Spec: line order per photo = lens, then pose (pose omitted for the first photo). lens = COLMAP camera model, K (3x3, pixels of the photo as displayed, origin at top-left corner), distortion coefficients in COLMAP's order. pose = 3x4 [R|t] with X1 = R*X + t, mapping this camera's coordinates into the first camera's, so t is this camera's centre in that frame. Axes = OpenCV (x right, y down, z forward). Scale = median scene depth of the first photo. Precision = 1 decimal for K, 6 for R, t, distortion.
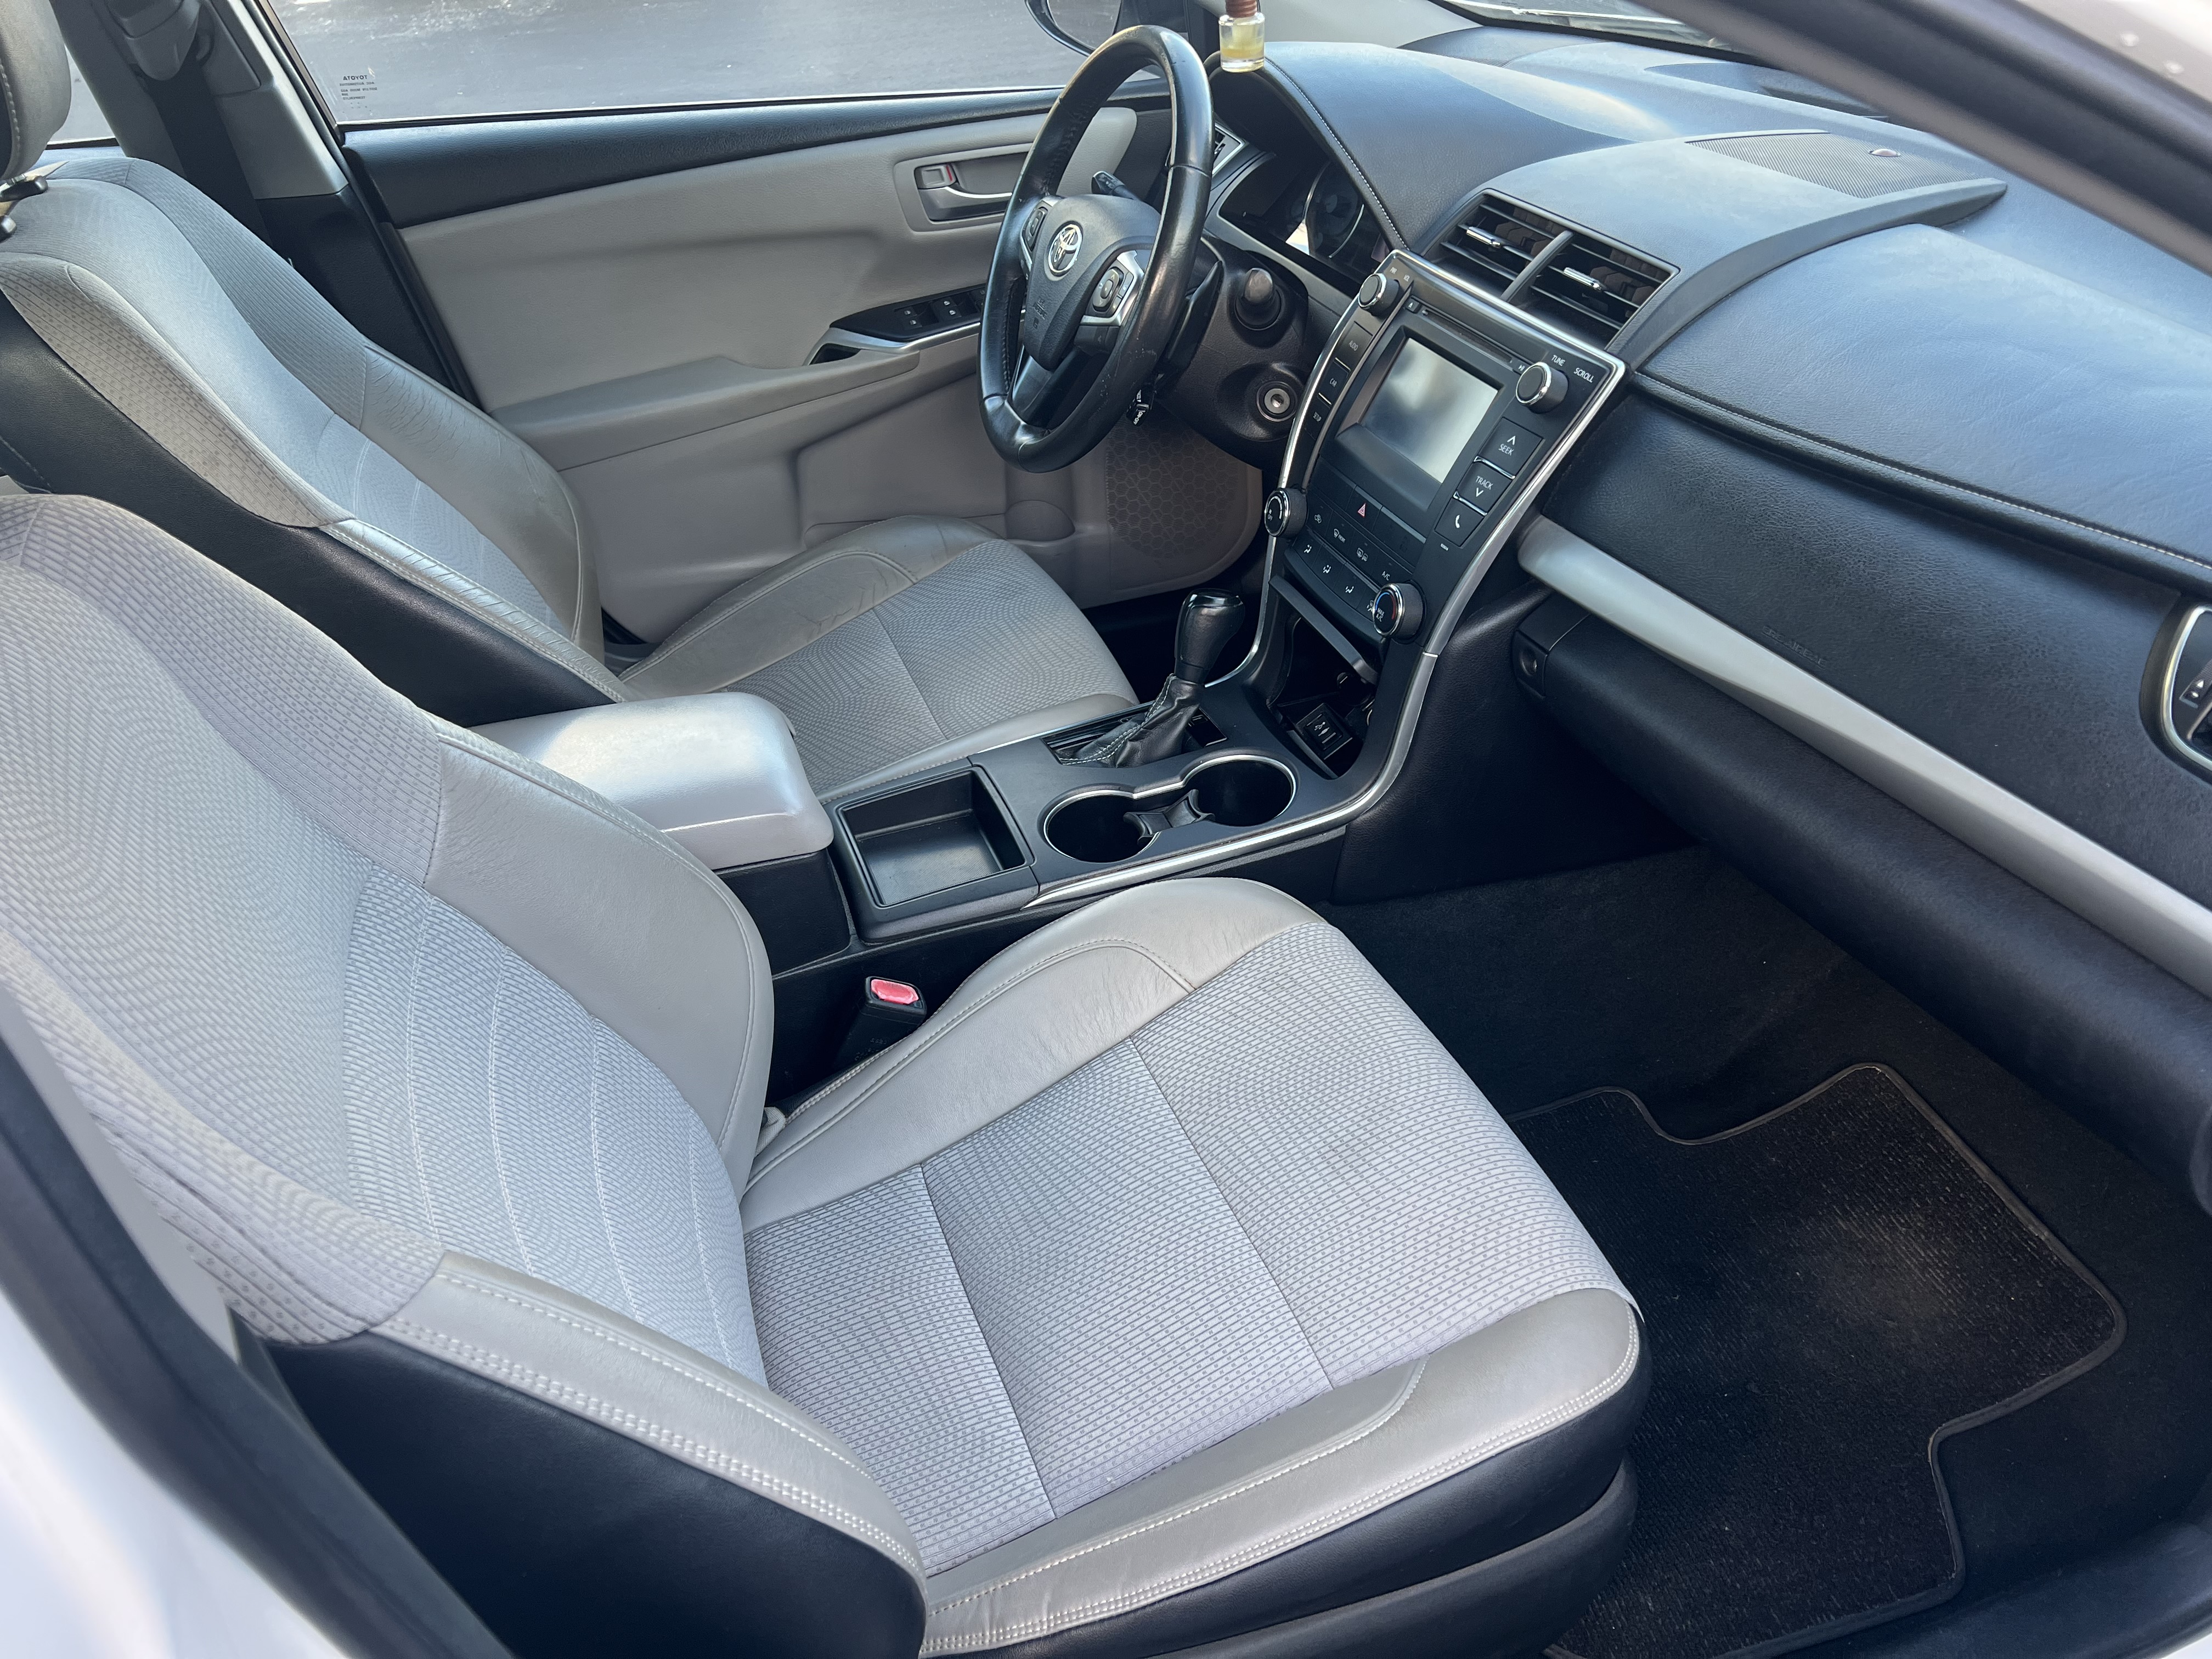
lens RADIAL K [[1644.4, 0, 1107.1], [0, 1644.4, 883.8], [0, 0, 1]] dist [-0.002989, -0.051987]
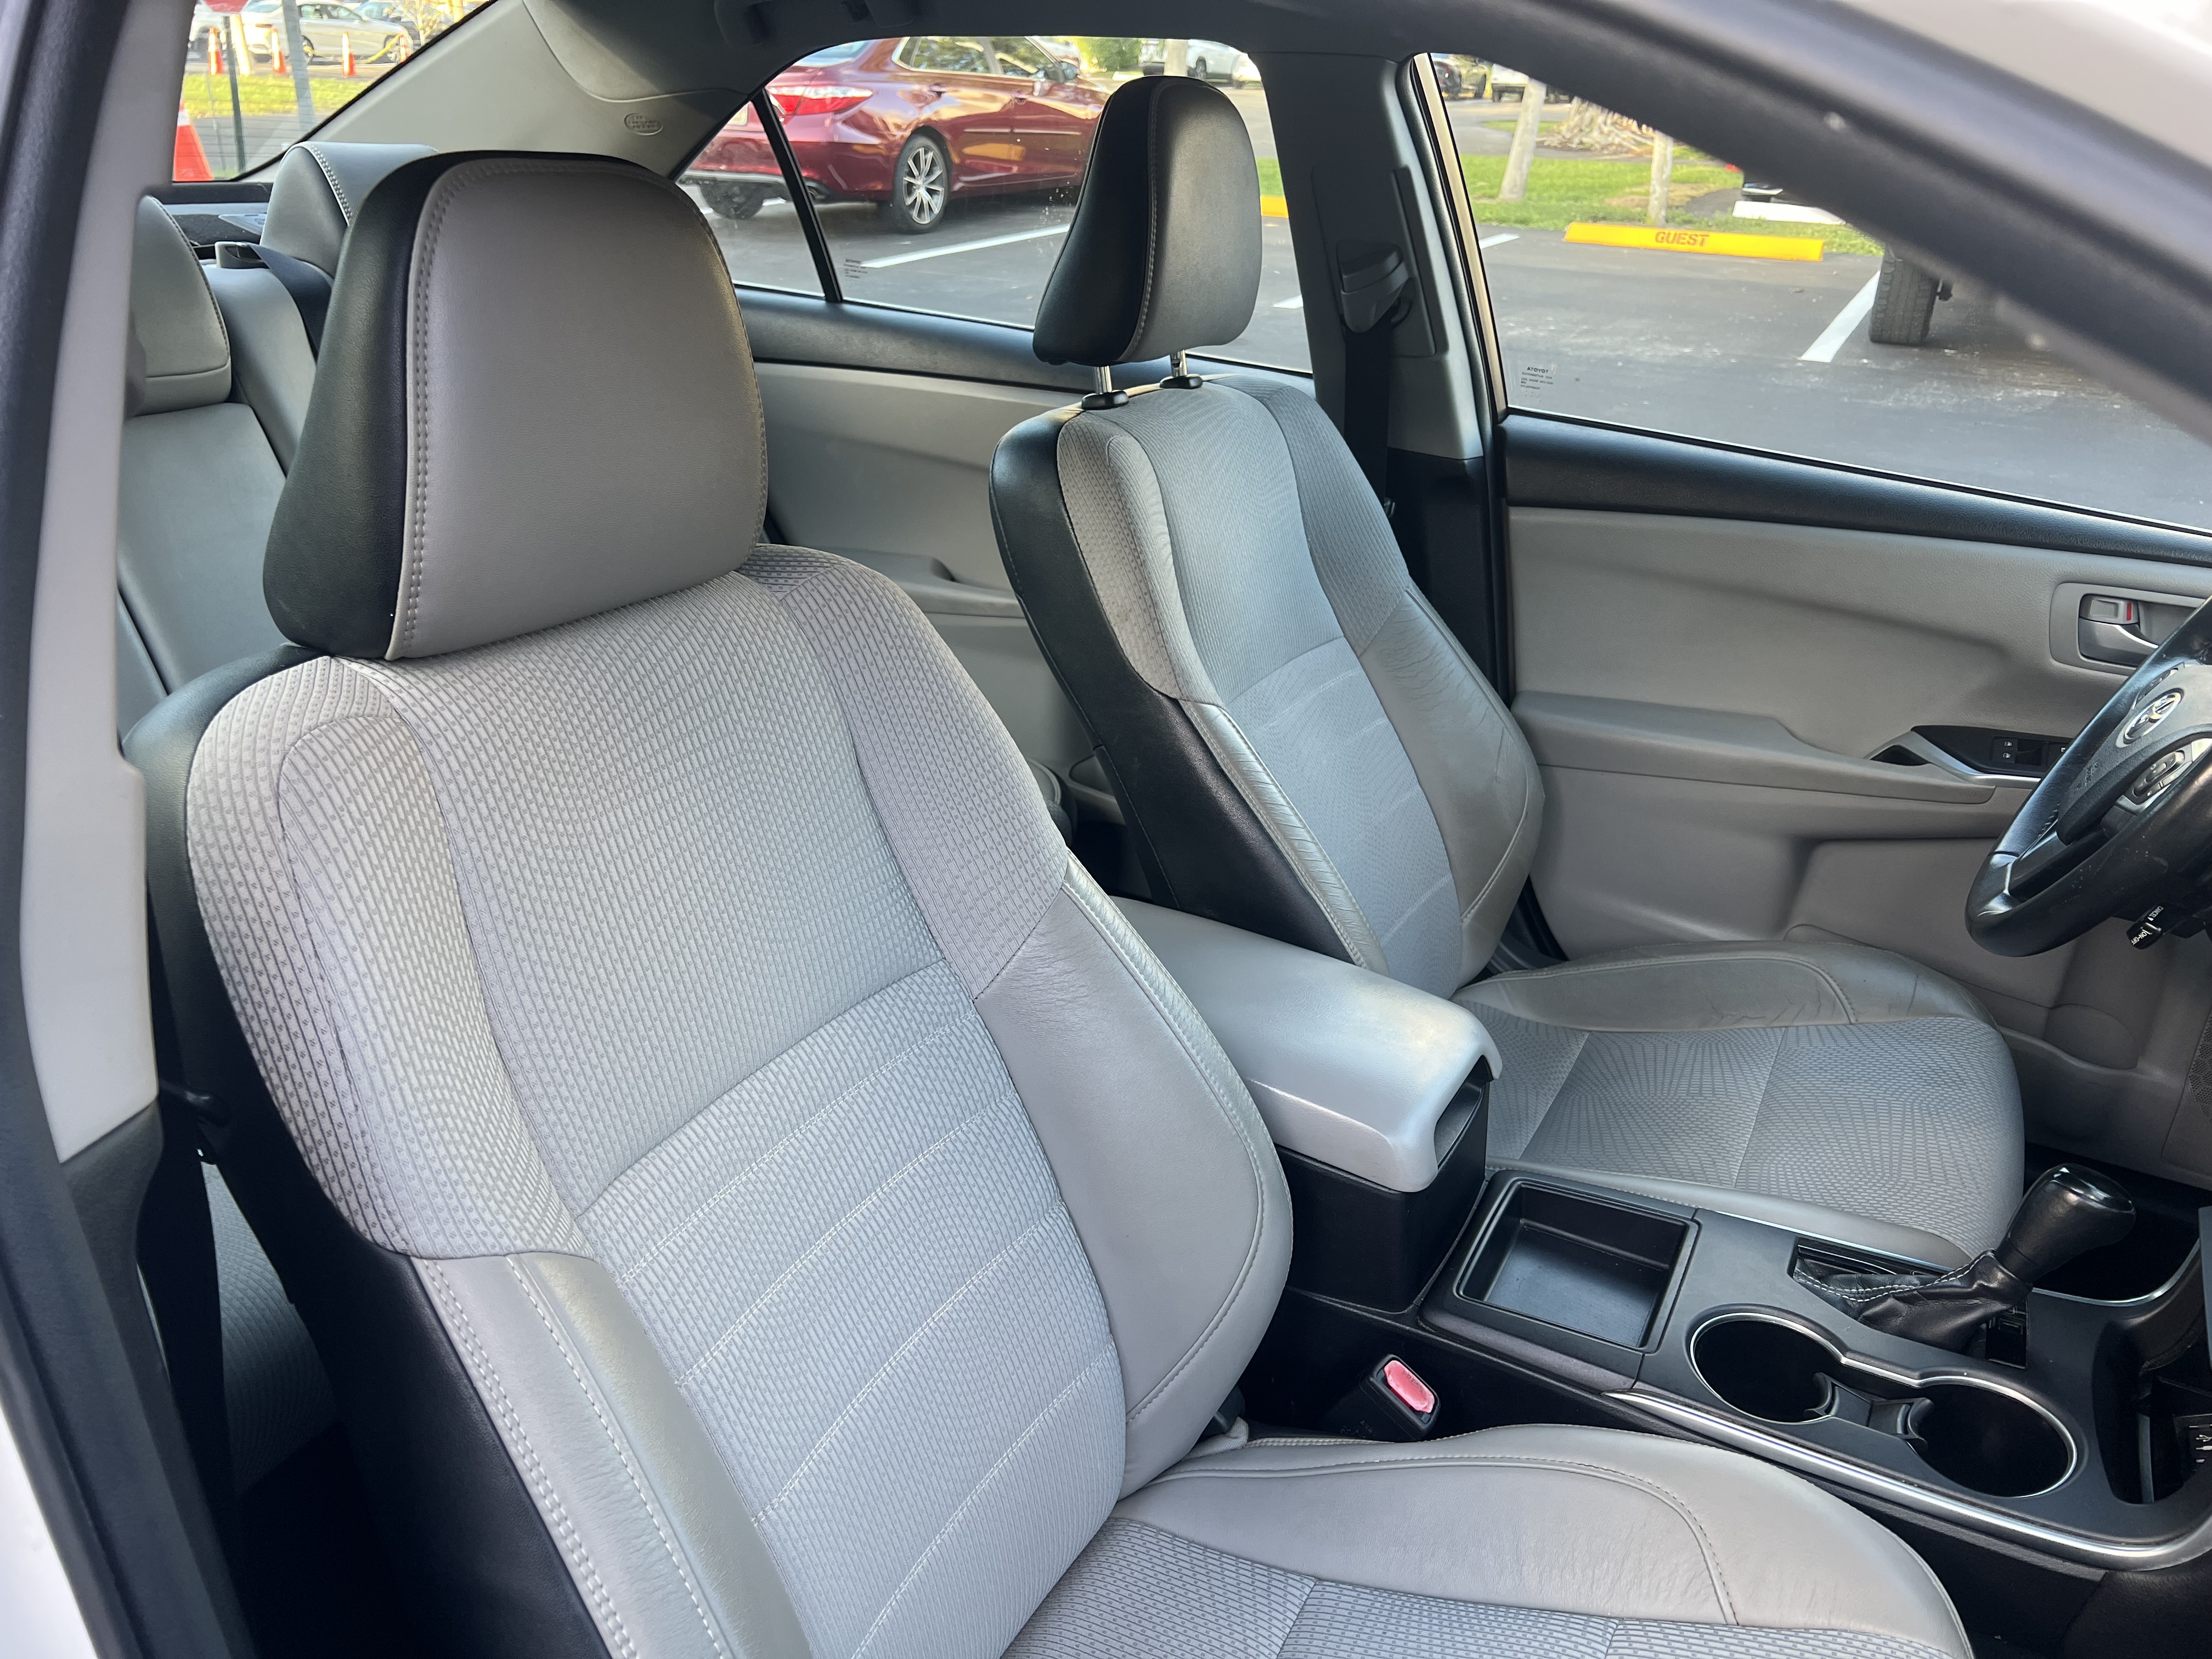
lens RADIAL K [[1653.1, 0, 1106.0], [0, 1653.1, 829.5], [0, 0, 1]] dist [-0.002722, -0.005426]
pose [[0.655467, 0.354718, -0.666737, 0.202923], [-0.495876, 0.868013, -0.025693, -0.073310], [0.569622, 0.347460, 0.744850, 0.149471]]
